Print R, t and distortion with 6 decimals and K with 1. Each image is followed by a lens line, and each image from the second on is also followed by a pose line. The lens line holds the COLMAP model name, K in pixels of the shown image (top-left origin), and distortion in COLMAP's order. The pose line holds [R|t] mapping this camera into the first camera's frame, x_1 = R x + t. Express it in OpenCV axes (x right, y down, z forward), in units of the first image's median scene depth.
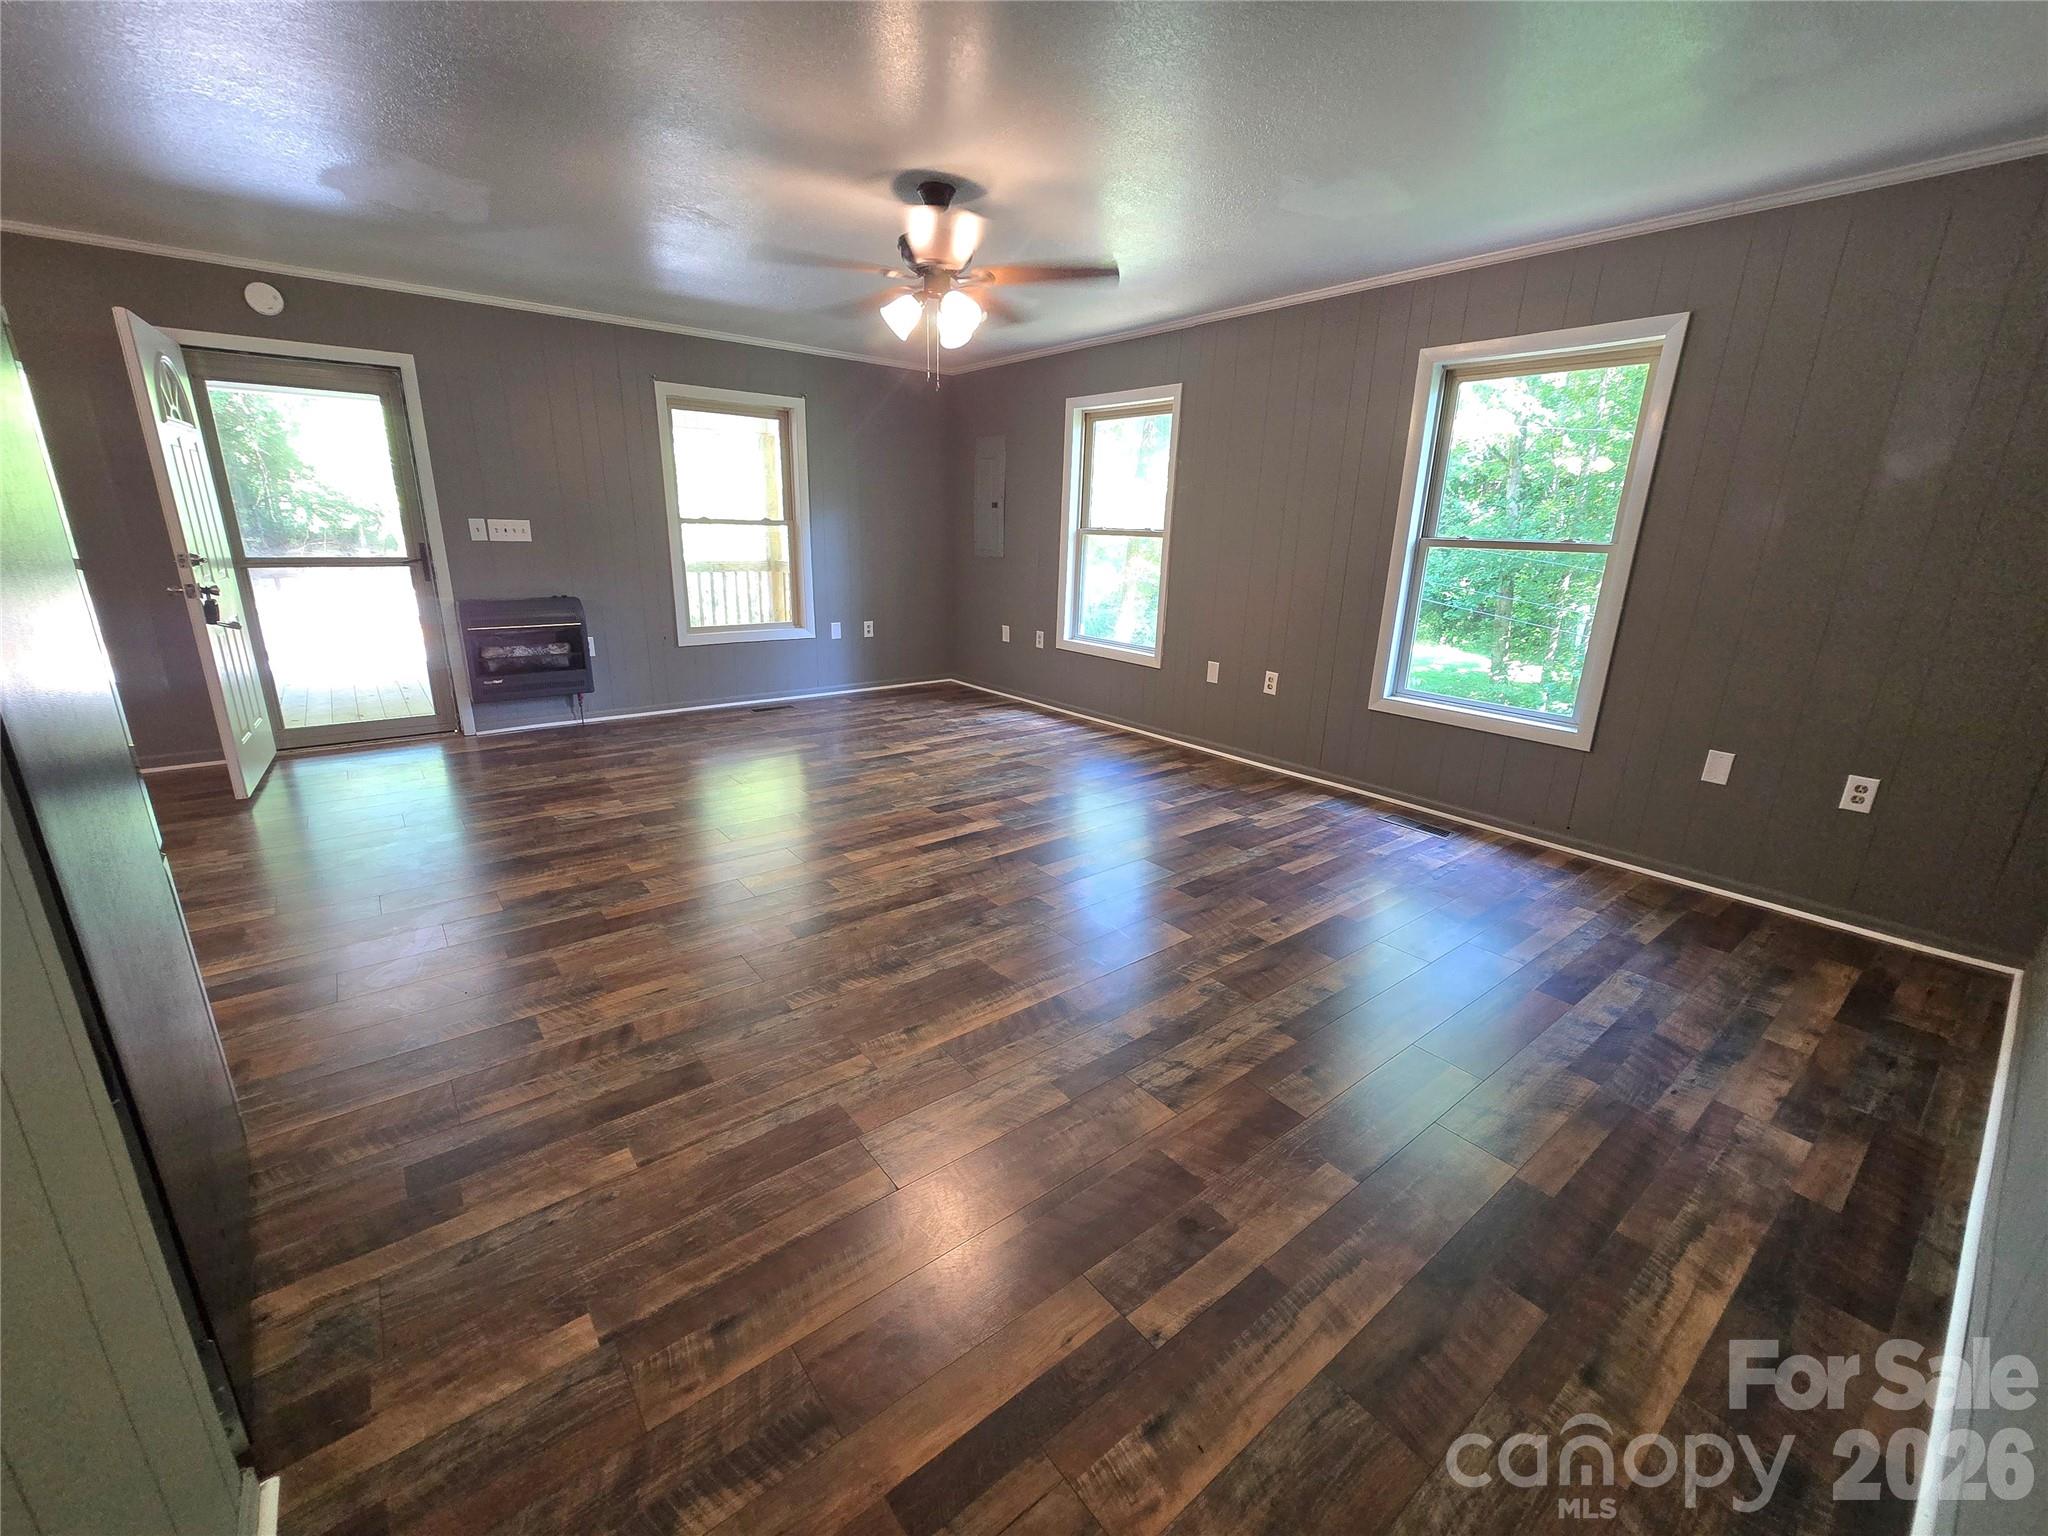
lens RADIAL K [[834.1, 0, 1018.6], [0, 834.1, 775.9], [0, 0, 1]] dist [-0.005683, 0.000514]
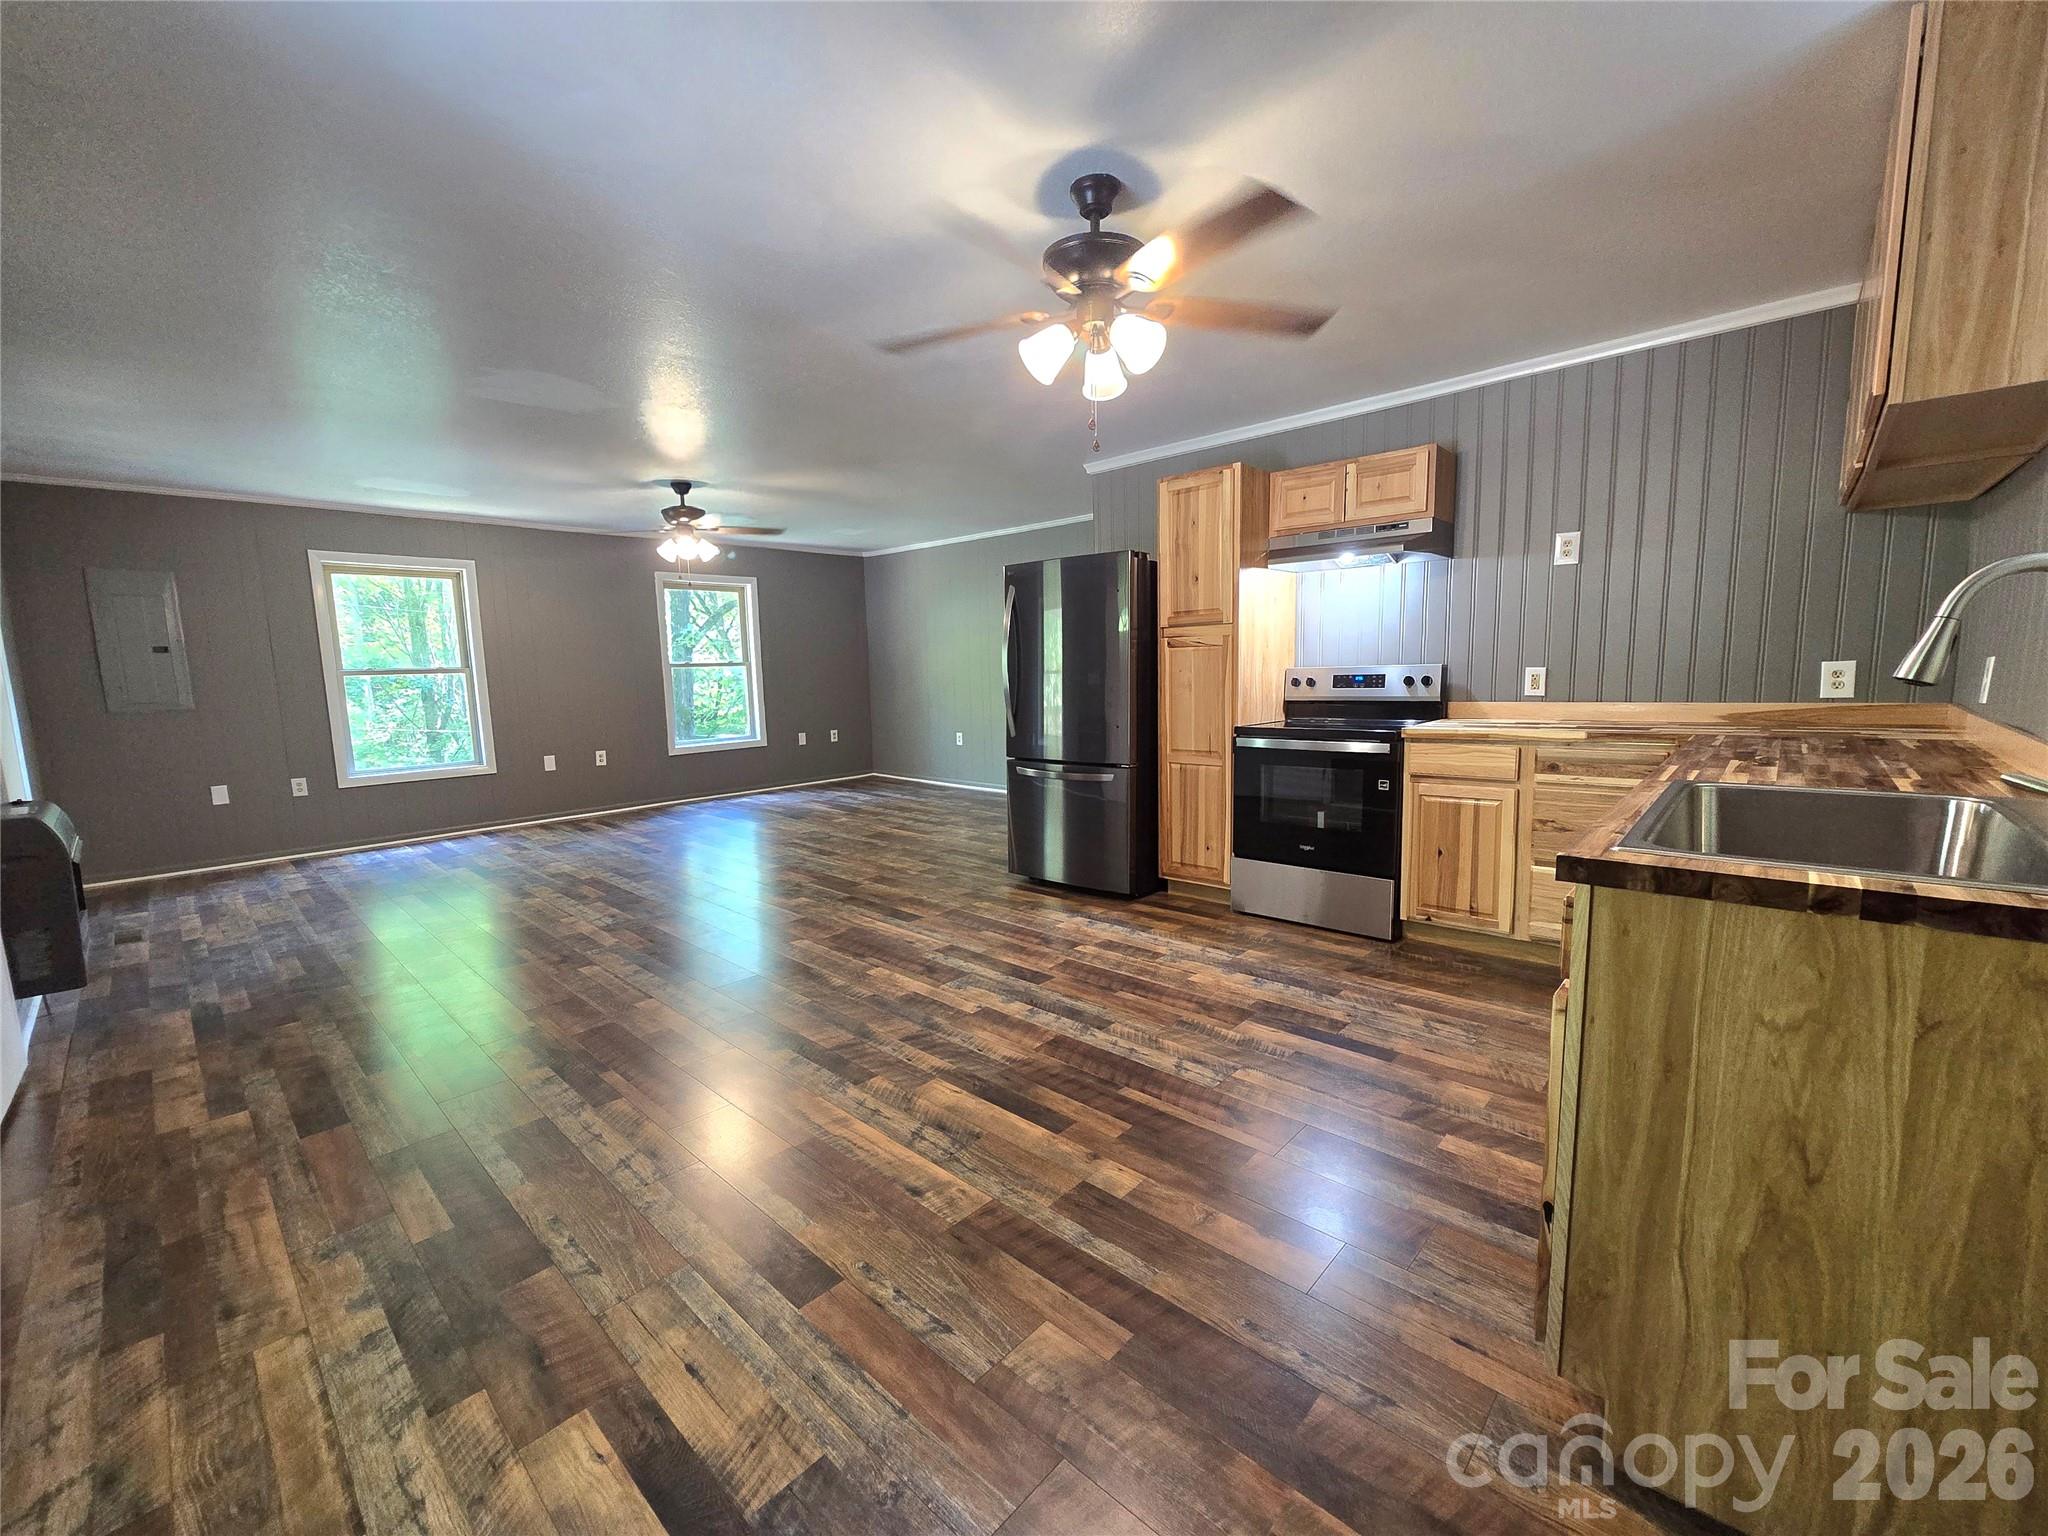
lens RADIAL K [[836.1, 0, 1022.0], [0, 836.1, 771.4], [0, 0, 1]] dist [-0.003494, 0.000320]
pose [[-0.150435, -0.147954, 0.977486, -1.675101], [0.307528, 0.932681, 0.188501, -0.175876], [-0.939572, 0.328961, -0.094808, 0.523946]]
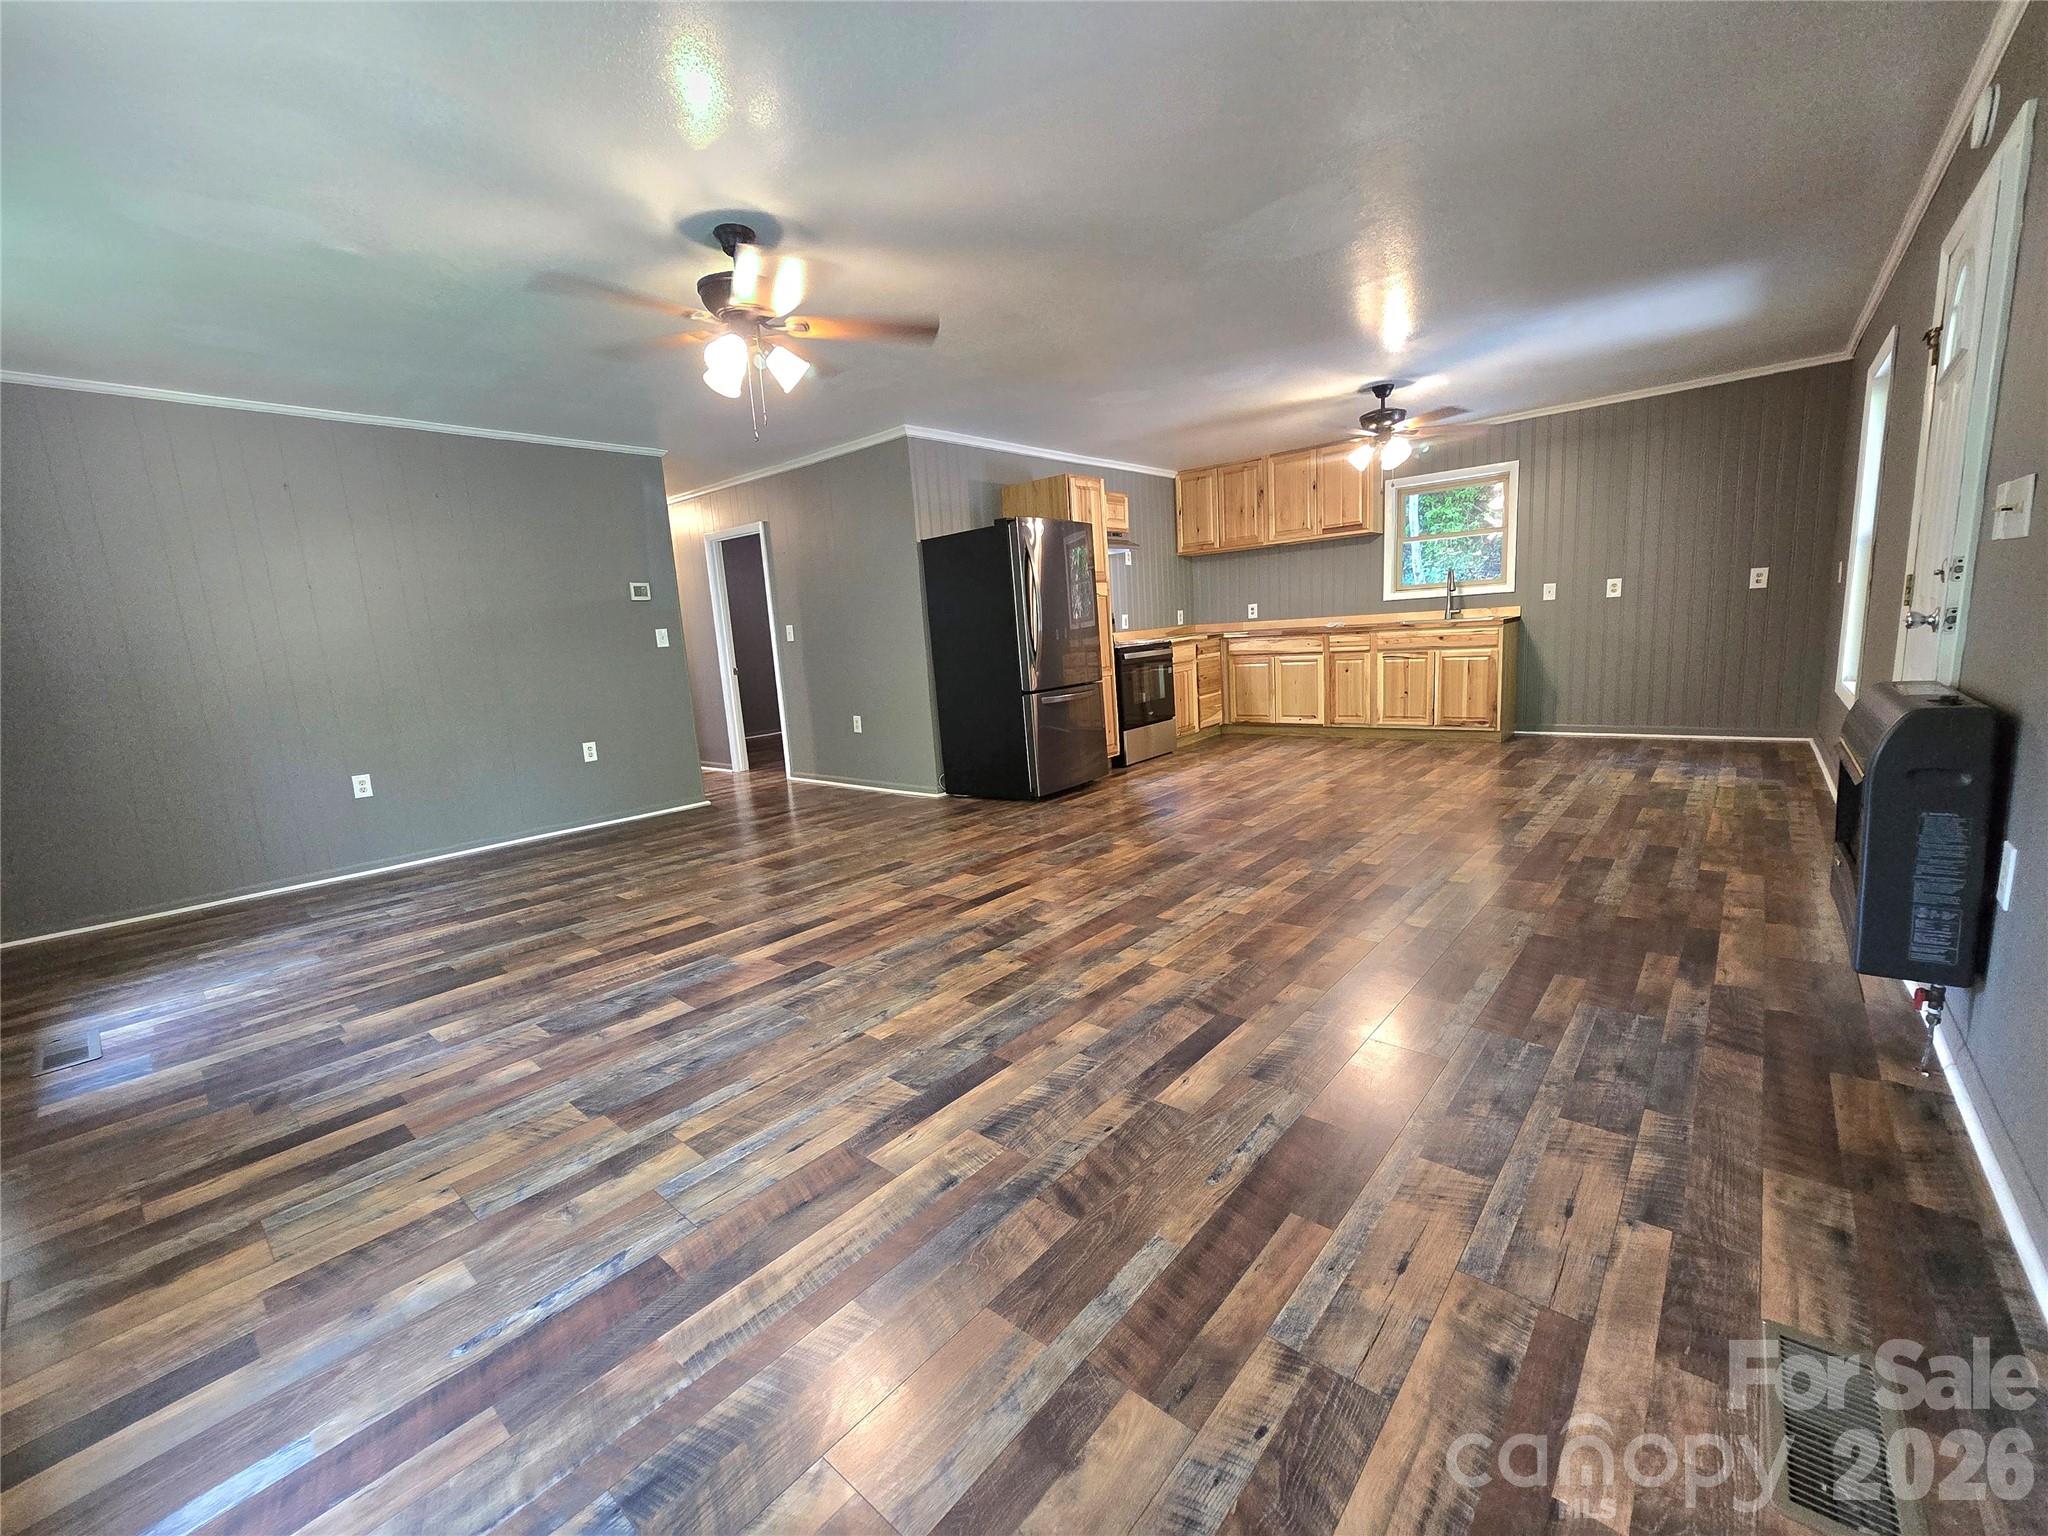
lens RADIAL K [[836.1, 0, 1022.0], [0, 836.1, 771.4], [0, 0, 1]] dist [-0.003494, 0.000320]
pose [[-0.980790, 0.071039, -0.181671, -0.158829], [-0.016173, 0.898510, 0.438655, -0.453118], [0.194395, 0.433167, -0.880101, 1.688586]]
